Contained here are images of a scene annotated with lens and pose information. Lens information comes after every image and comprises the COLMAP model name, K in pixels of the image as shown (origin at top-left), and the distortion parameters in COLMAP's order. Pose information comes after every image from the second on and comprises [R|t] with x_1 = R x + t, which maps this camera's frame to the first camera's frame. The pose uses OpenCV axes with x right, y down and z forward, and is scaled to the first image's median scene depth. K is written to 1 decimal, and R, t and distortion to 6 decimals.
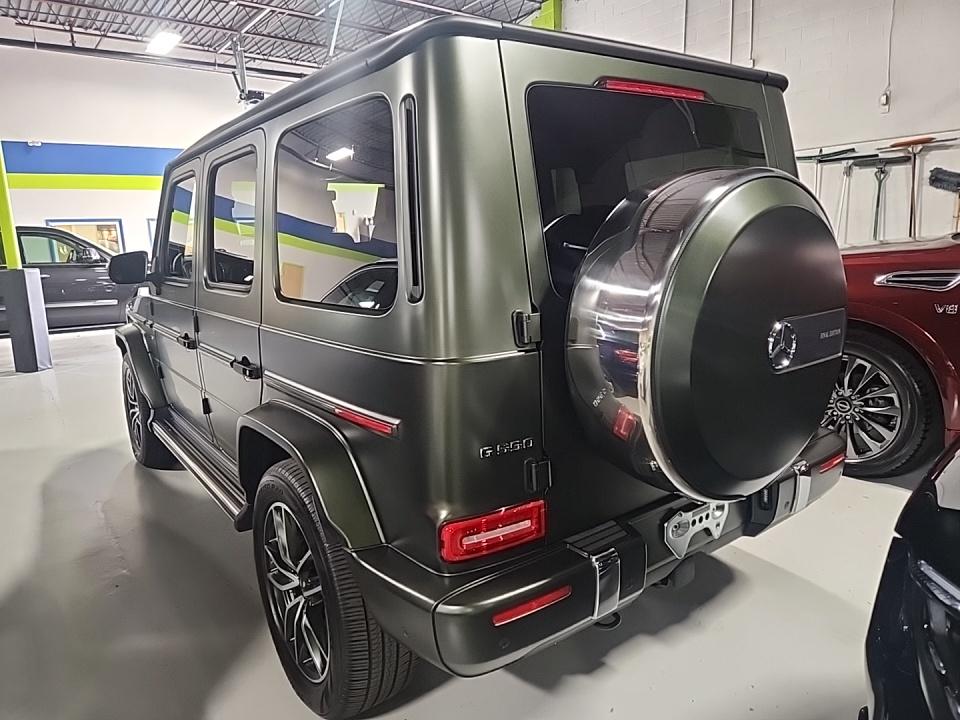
lens RADIAL K [[666.0, 0, 481.3], [0, 666.0, 353.0], [0, 0, 1]] dist [0.045994, -0.043302]
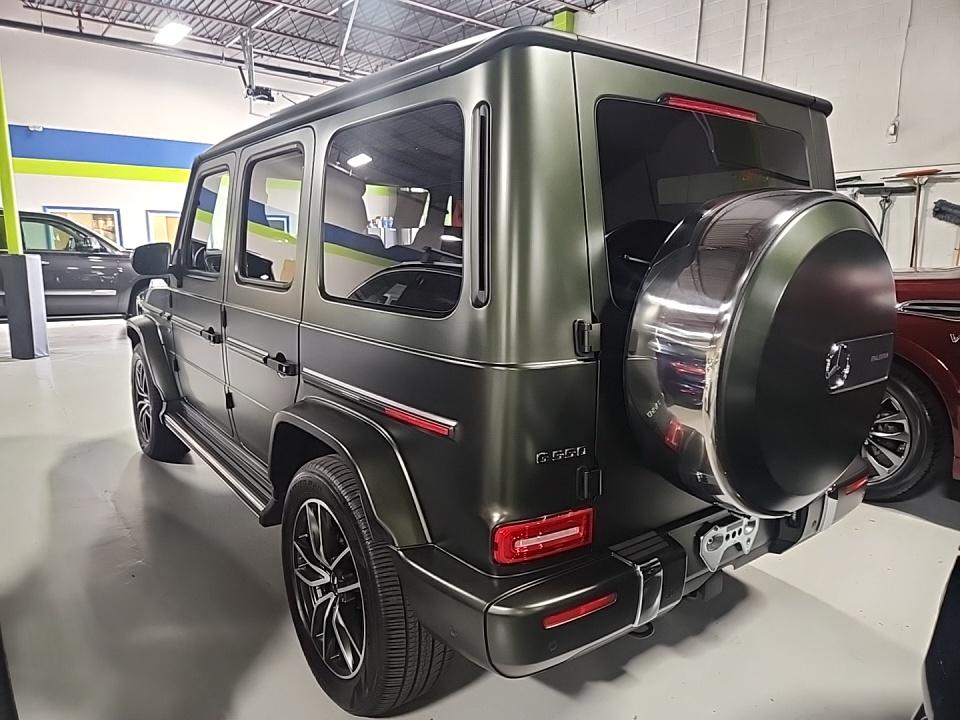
lens RADIAL K [[666.0, 0, 479.4], [0, 666.0, 364.5], [0, 0, 1]] dist [0.045994, -0.043302]
pose [[0.998751, 0.047260, 0.016228, -0.073997], [-0.047329, 0.998872, 0.003930, 0.004833], [-0.016024, -0.004693, 0.999861, -0.008492]]
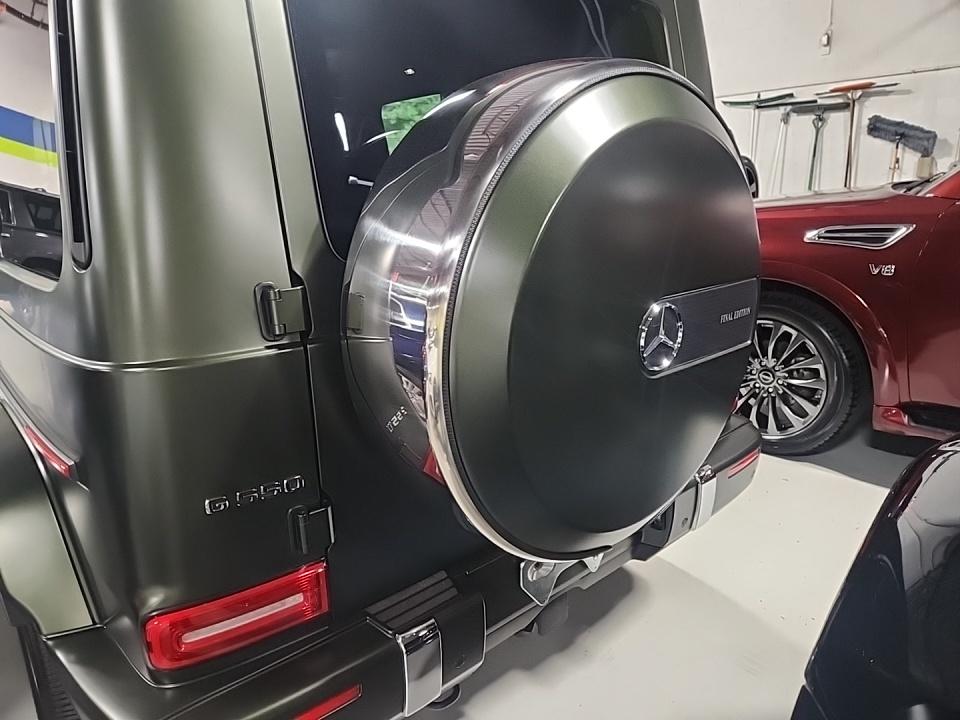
lens RADIAL K [[666.0, 0, 480.8], [0, 666.0, 370.1], [0, 0, 1]] dist [0.045994, -0.043302]
pose [[0.996789, -0.010819, 0.079343, 0.141108], [0.003356, 0.995604, 0.093603, -0.027195], [-0.080007, -0.093036, 0.992443, 0.229034]]
